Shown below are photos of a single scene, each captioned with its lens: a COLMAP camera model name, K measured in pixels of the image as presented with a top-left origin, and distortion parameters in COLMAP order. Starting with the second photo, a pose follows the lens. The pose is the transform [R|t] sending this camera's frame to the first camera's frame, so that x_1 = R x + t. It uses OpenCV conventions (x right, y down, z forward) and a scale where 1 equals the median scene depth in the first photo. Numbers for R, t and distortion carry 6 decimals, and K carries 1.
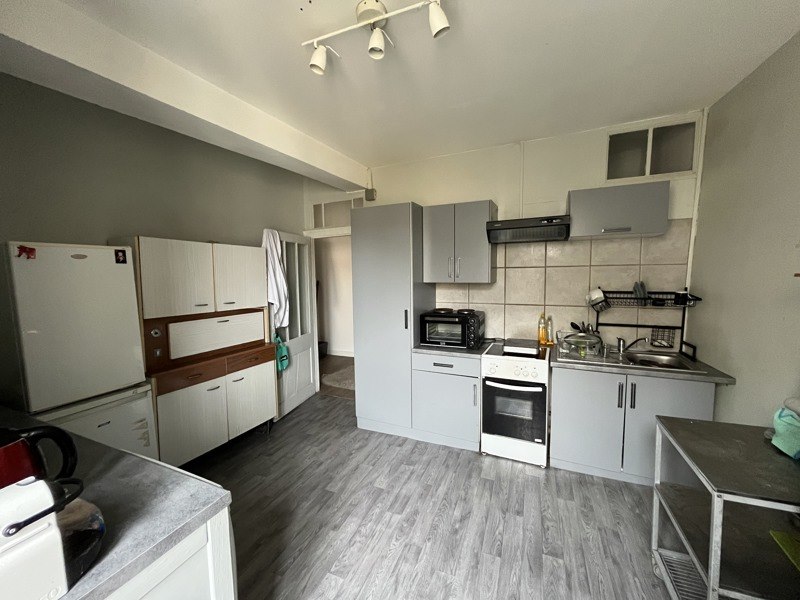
lens RADIAL K [[316.9, 0, 400.0], [0, 316.9, 300.0], [0, 0, 1]] dist [0.000660, 0.000146]
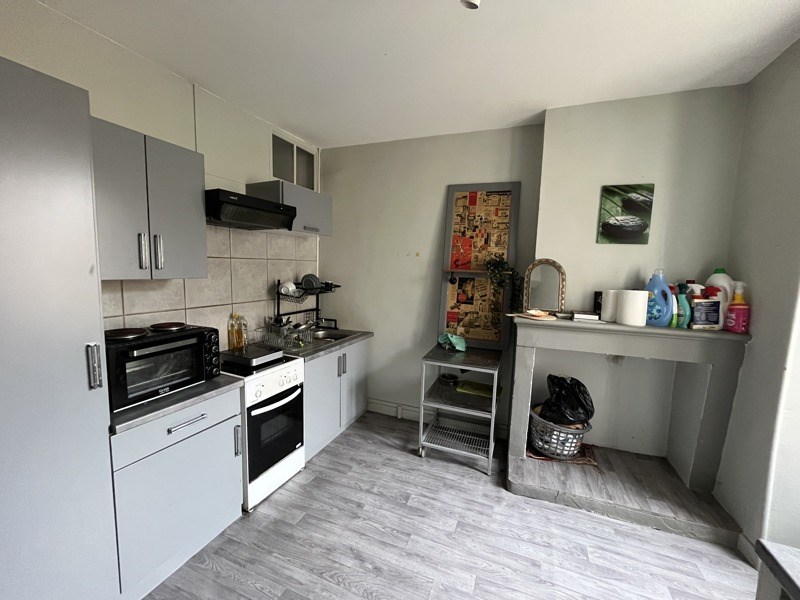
lens RADIAL K [[316.9, 0, 400.0], [0, 316.9, 300.0], [0, 0, 1]] dist [0.000660, 0.000146]
pose [[-0.001331, -0.089571, 0.995980, -0.461925], [0.062005, 0.994057, 0.089481, -0.049575], [-0.998075, 0.061875, 0.004231, 0.671042]]
